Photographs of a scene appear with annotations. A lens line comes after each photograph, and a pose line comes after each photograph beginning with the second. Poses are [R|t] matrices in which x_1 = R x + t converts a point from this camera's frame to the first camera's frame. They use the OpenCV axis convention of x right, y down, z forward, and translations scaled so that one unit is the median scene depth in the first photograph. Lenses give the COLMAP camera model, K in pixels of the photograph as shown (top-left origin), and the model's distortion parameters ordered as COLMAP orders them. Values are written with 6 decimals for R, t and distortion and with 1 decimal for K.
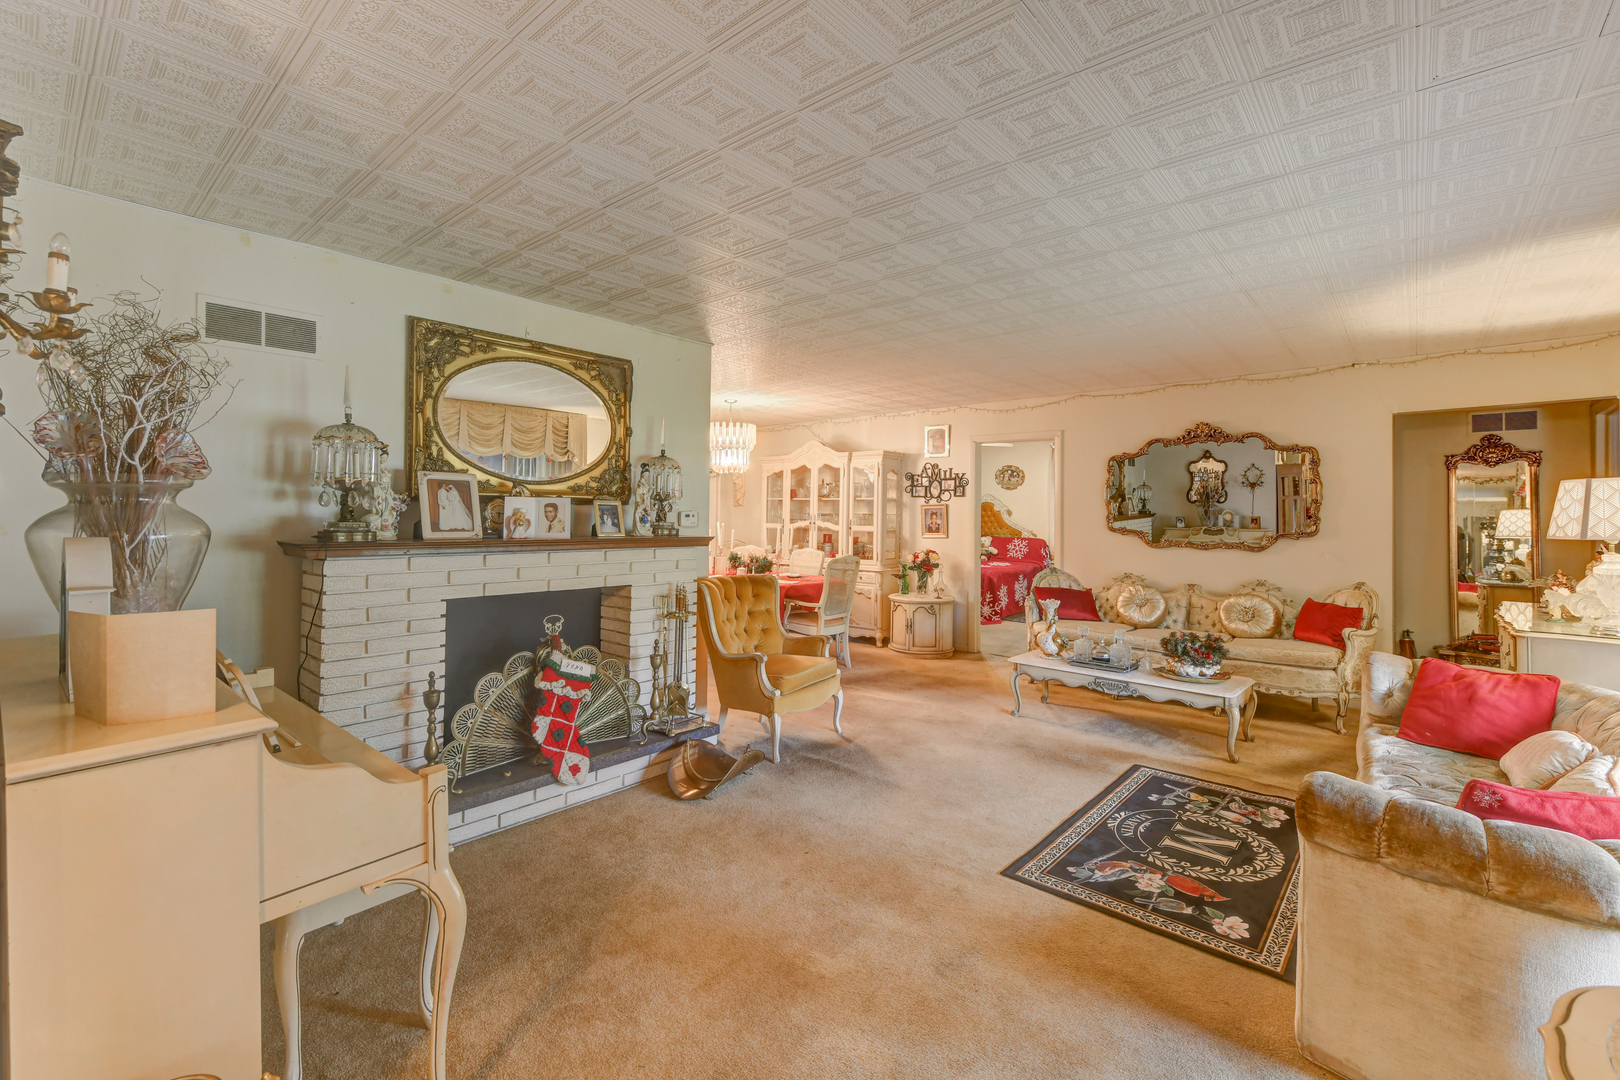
lens RADIAL K [[699.4, 0, 799.4], [0, 699.4, 512.6], [0, 0, 1]] dist [-0.001839, -0.000163]
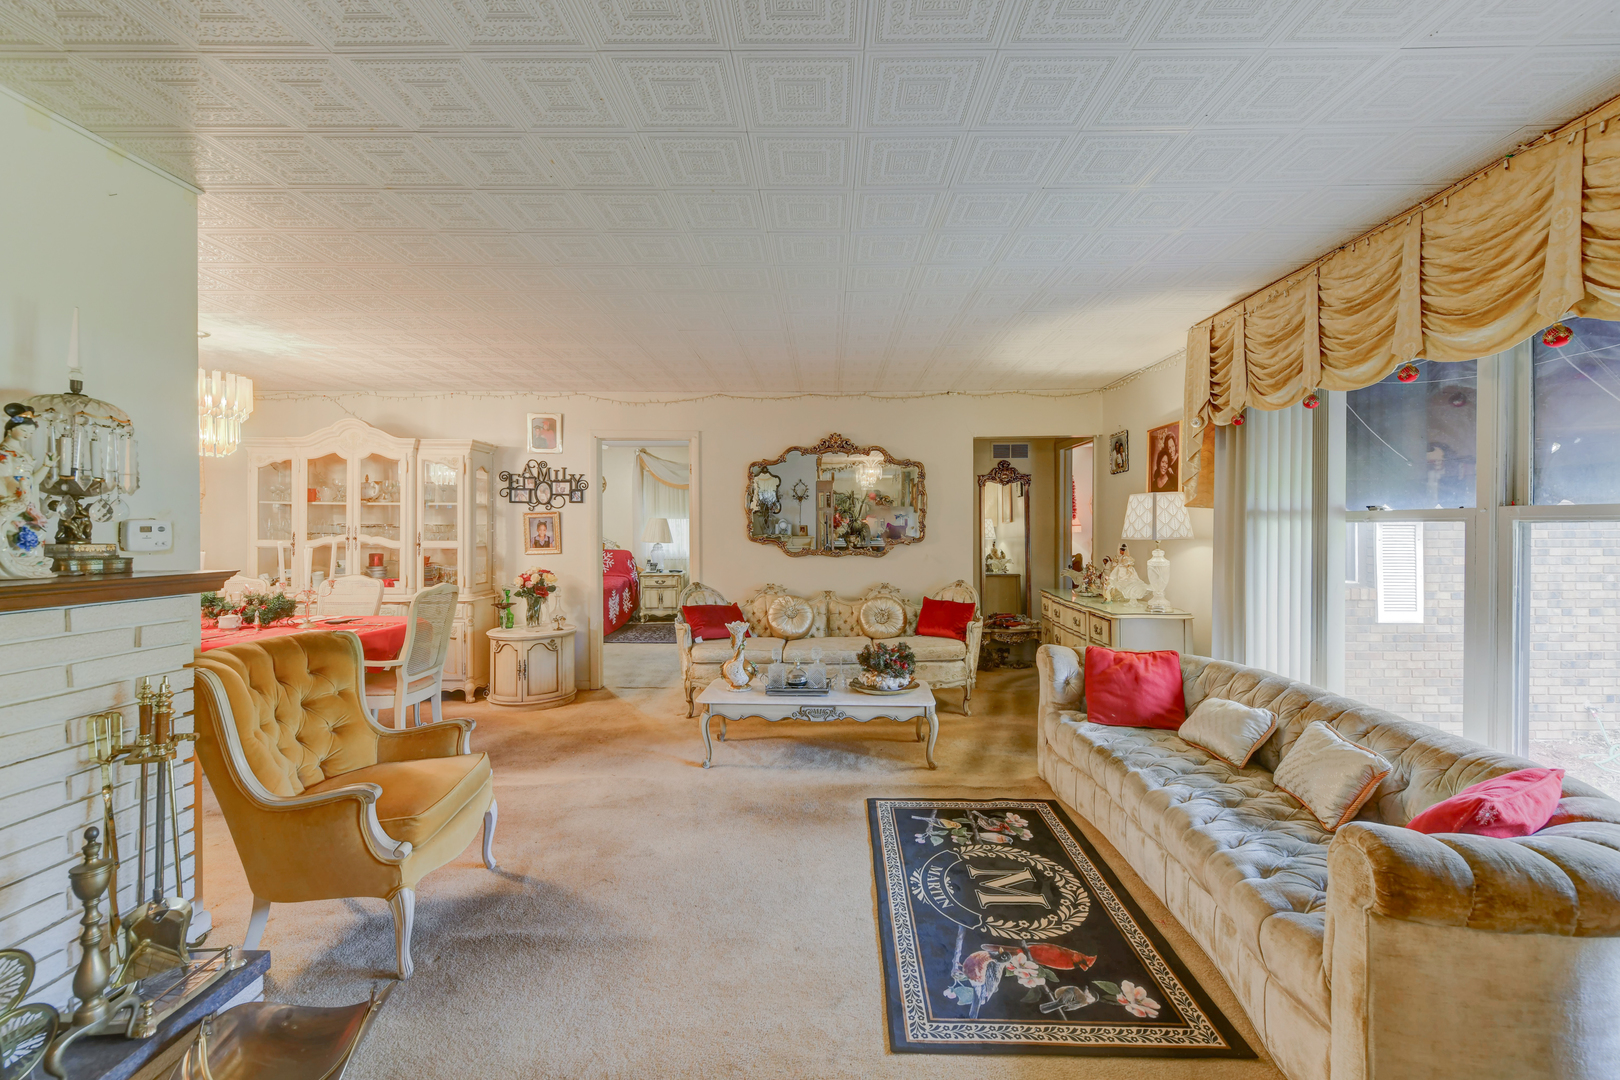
lens RADIAL K [[663.5, 0, 811.5], [0, 663.5, 536.2], [0, 0, 1]] dist [0.003422, -0.001337]
pose [[0.755937, -0.017610, 0.654408, -0.117708], [0.005135, 0.999767, 0.020972, 0.002232], [-0.654625, -0.012493, 0.755851, 0.367346]]
